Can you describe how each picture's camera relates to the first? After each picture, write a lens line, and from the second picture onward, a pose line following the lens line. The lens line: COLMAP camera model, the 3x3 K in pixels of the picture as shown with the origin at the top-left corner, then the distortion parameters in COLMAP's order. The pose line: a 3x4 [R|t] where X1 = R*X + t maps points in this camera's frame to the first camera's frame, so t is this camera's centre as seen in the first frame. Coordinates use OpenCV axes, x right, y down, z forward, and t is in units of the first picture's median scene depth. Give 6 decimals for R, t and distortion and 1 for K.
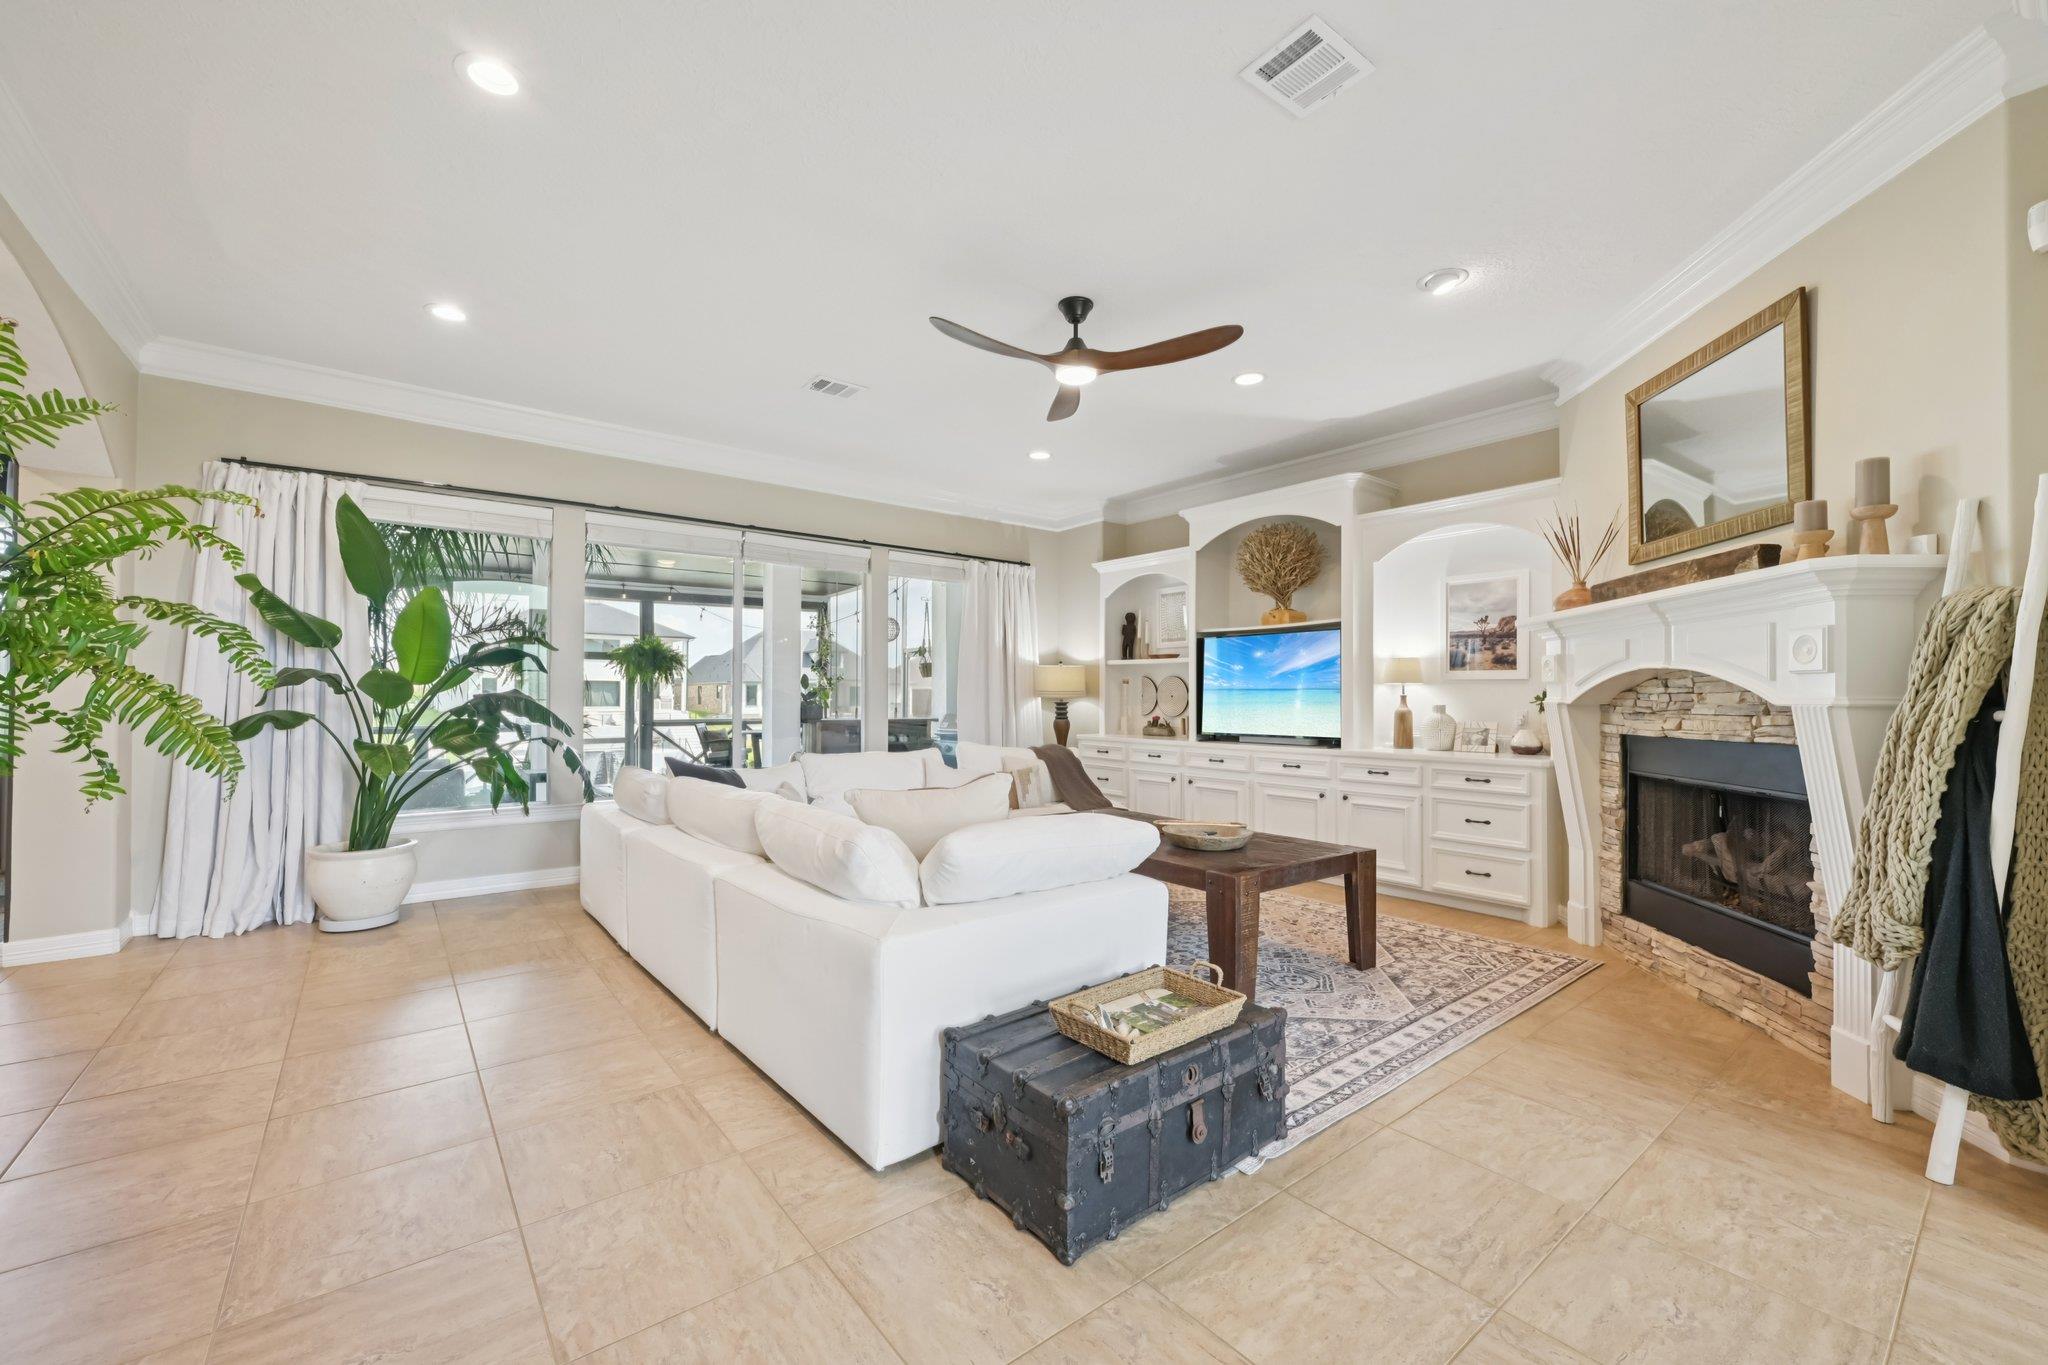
lens RADIAL K [[822.8, 0, 1026.8], [0, 822.8, 691.2], [0, 0, 1]] dist [0.002404, 0.000133]
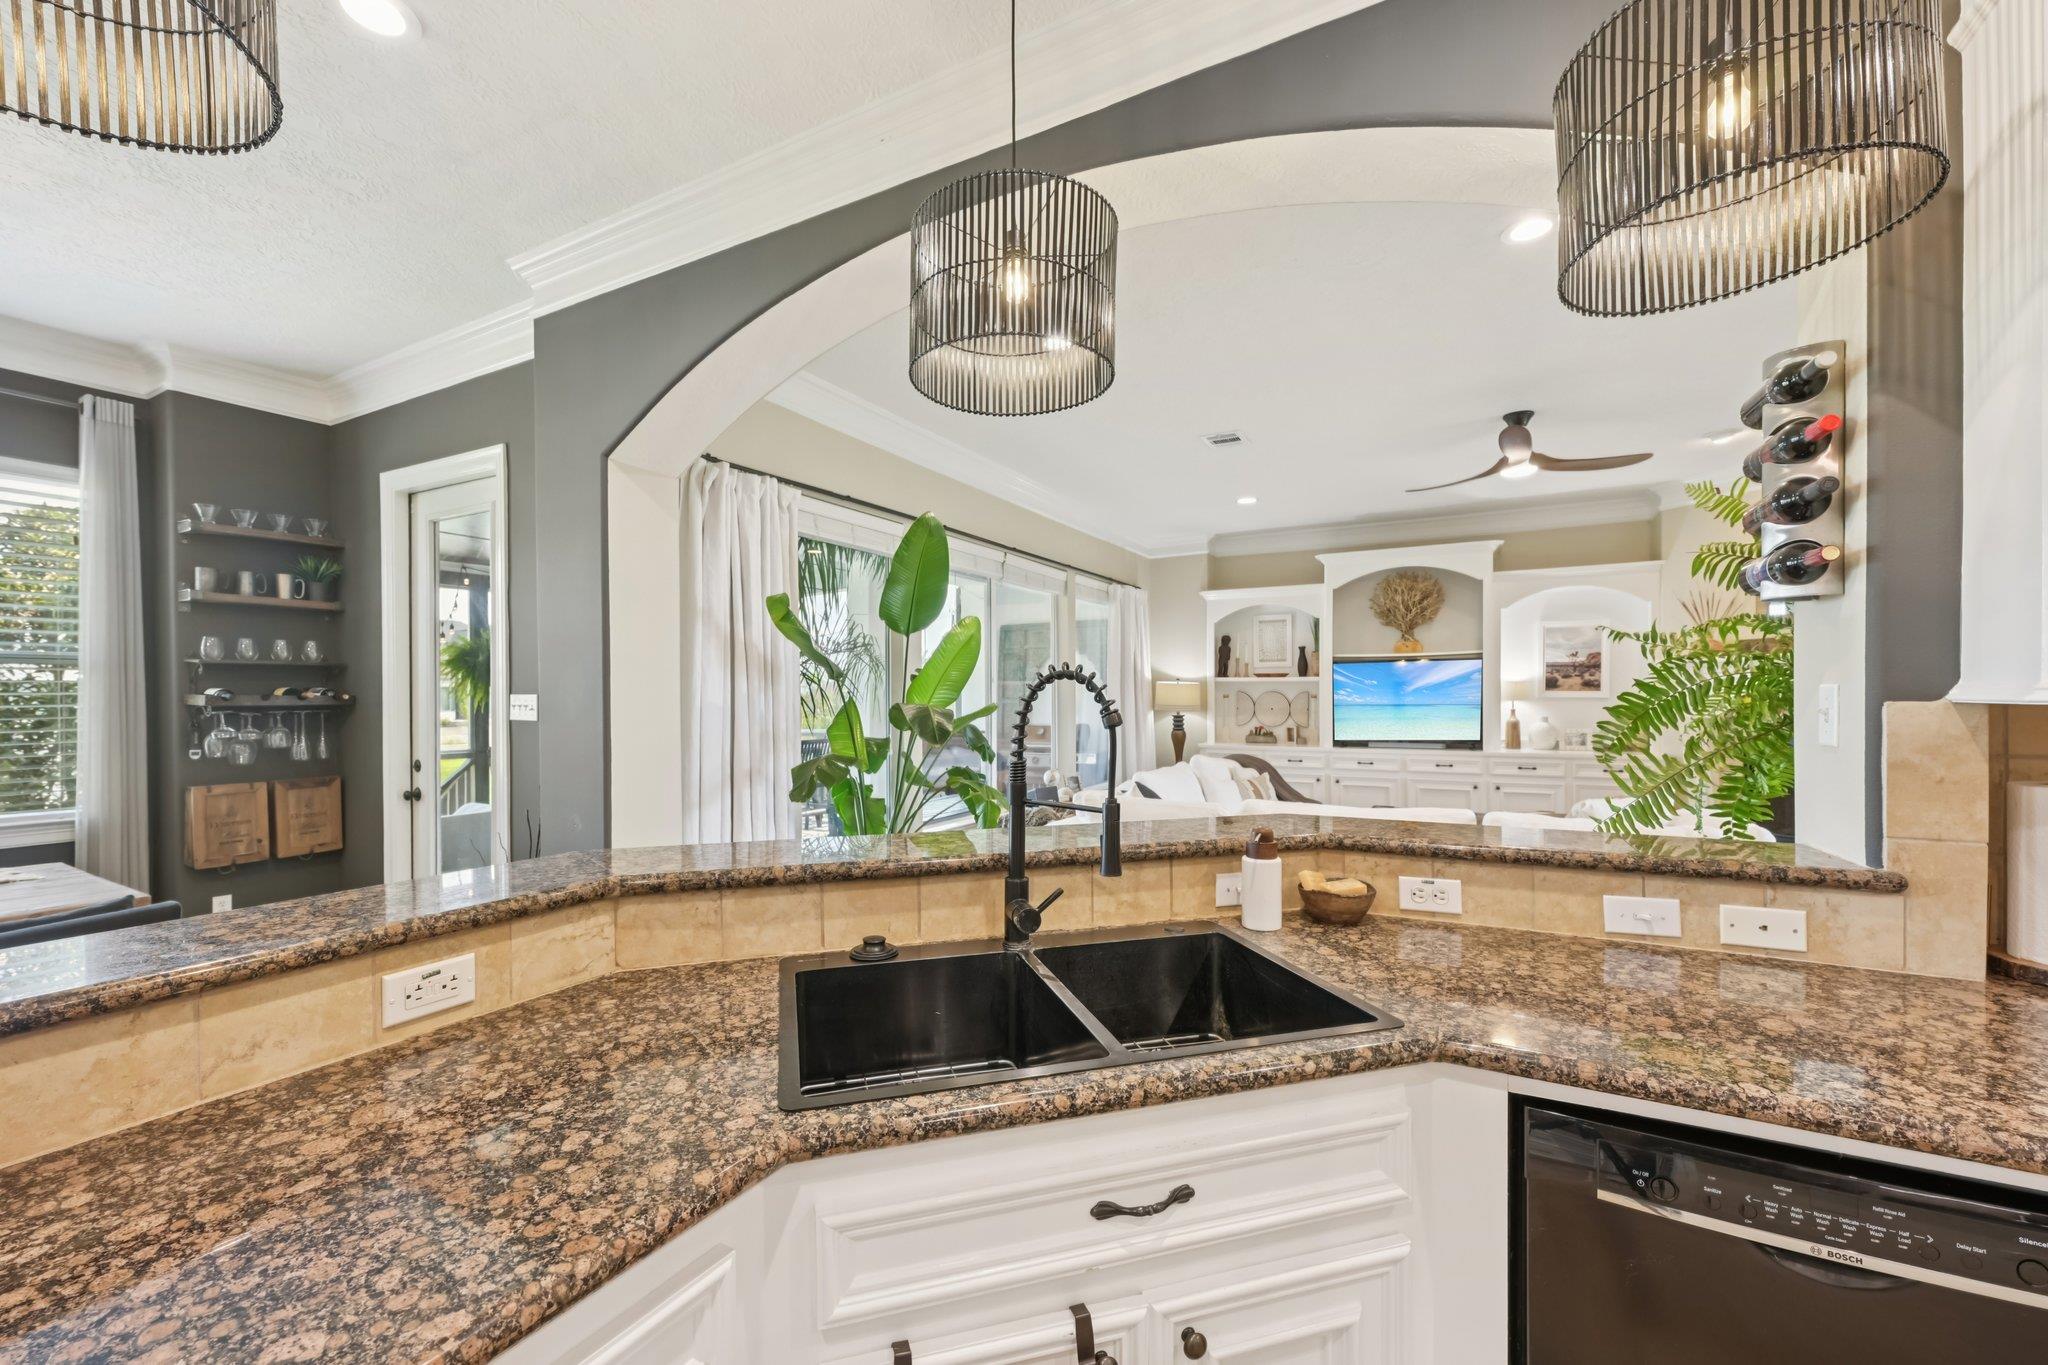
lens RADIAL K [[824.7, 0, 1026.8], [0, 824.7, 704.8], [0, 0, 1]] dist [0.001857, -0.000262]
pose [[0.919951, -0.014192, 0.391777, -0.818613], [0.006150, 0.999744, 0.021774, -0.037095], [-0.391986, -0.017621, 0.919802, 0.081630]]
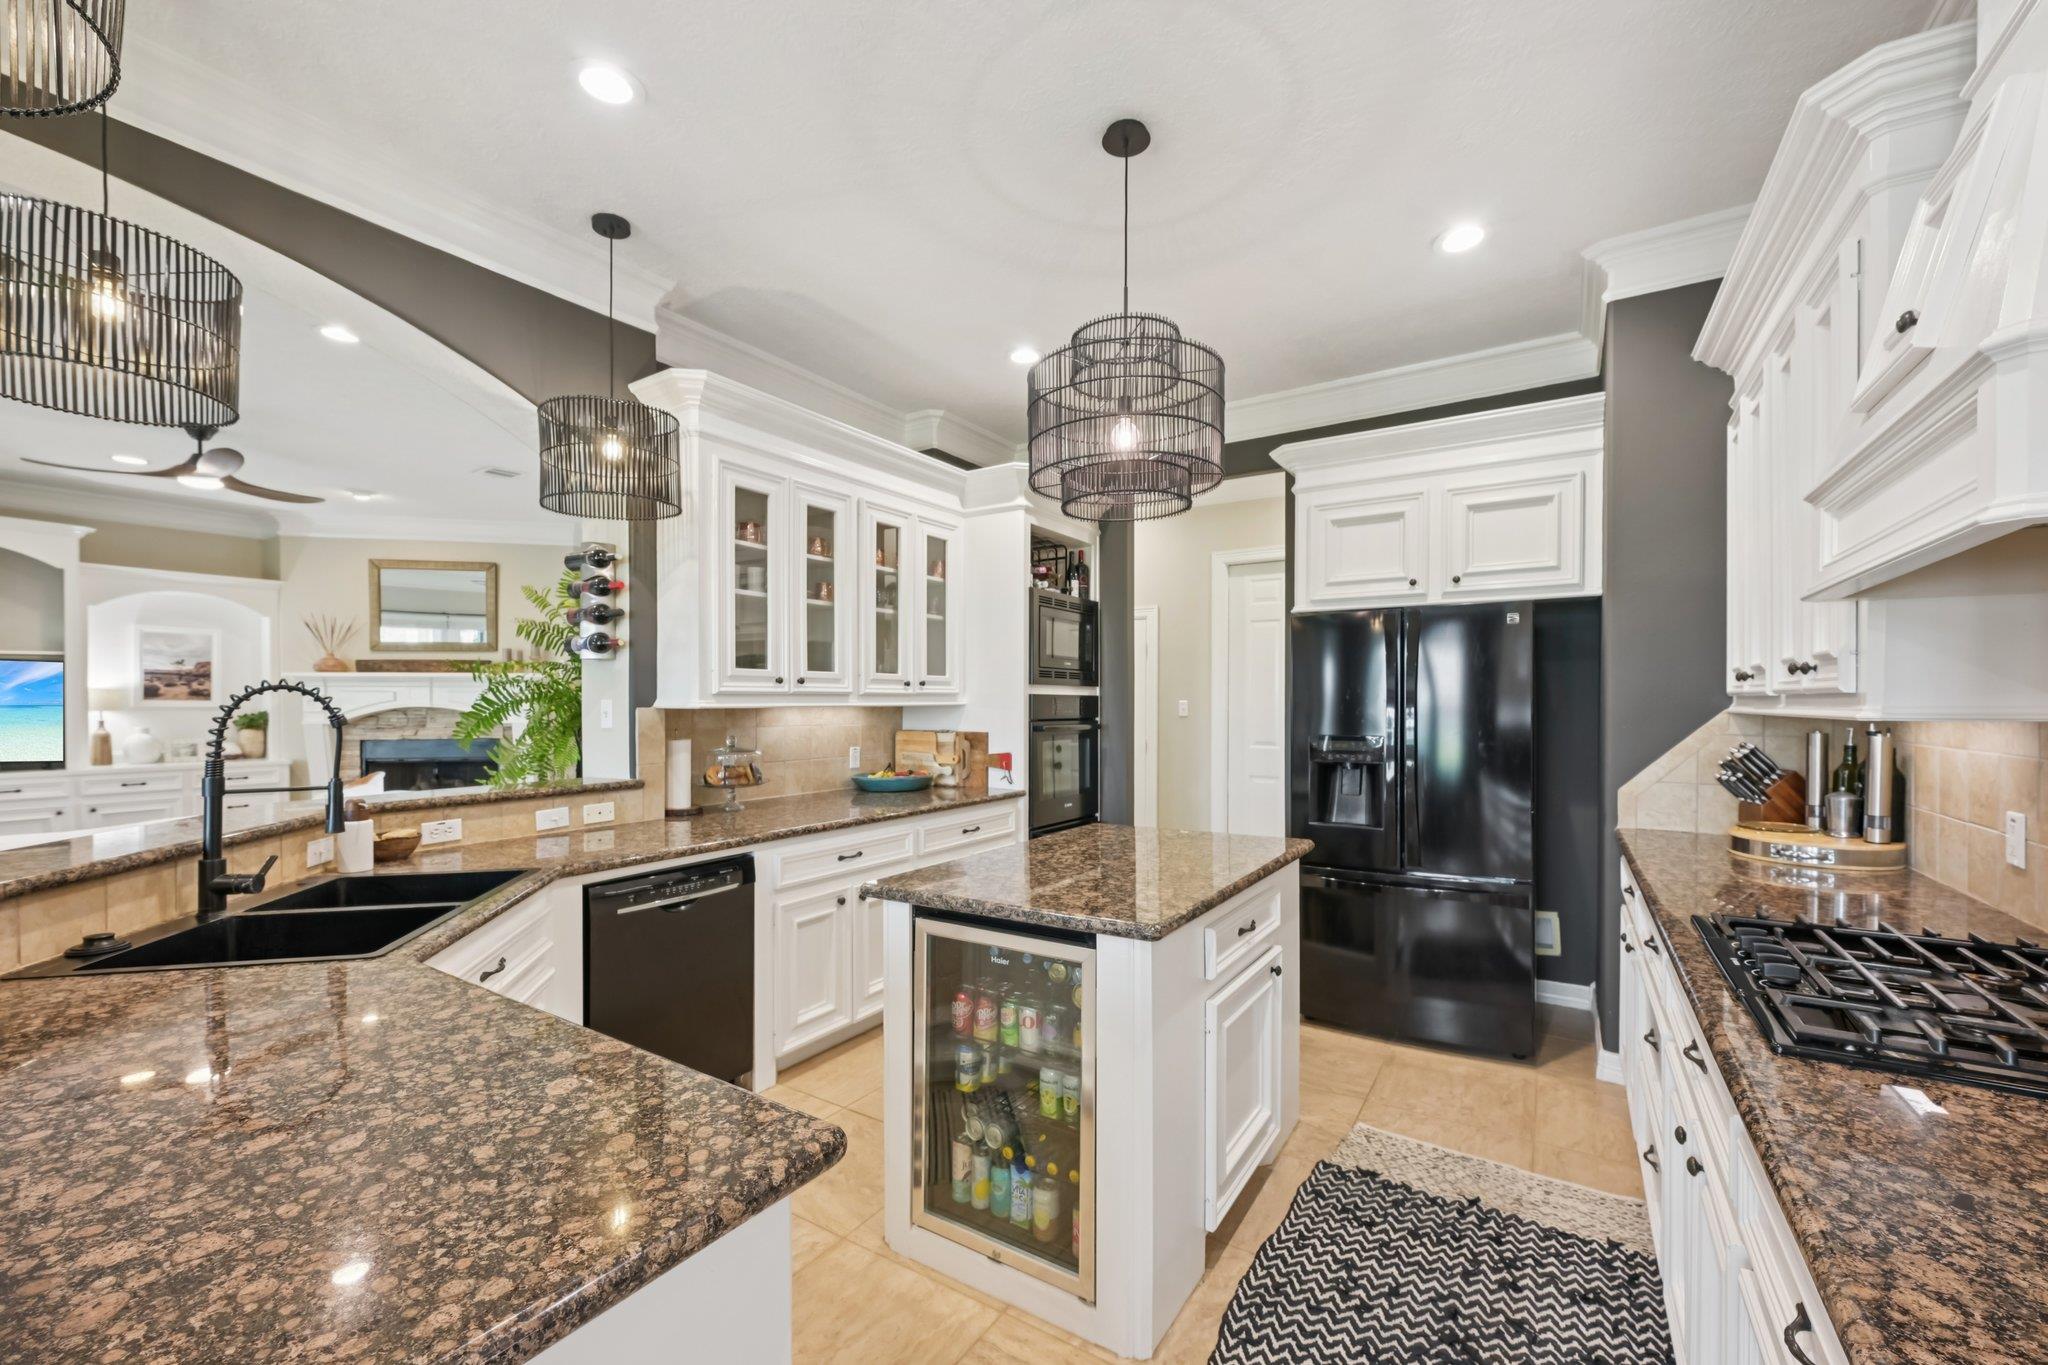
lens RADIAL K [[824.7, 0, 1026.8], [0, 824.7, 704.8], [0, 0, 1]] dist [0.001857, -0.000262]
pose [[-0.328938, -0.008608, 0.944312, -1.134475], [-0.010834, 0.999927, 0.005342, -0.039192], [-0.944289, -0.008473, -0.329007, 0.141979]]
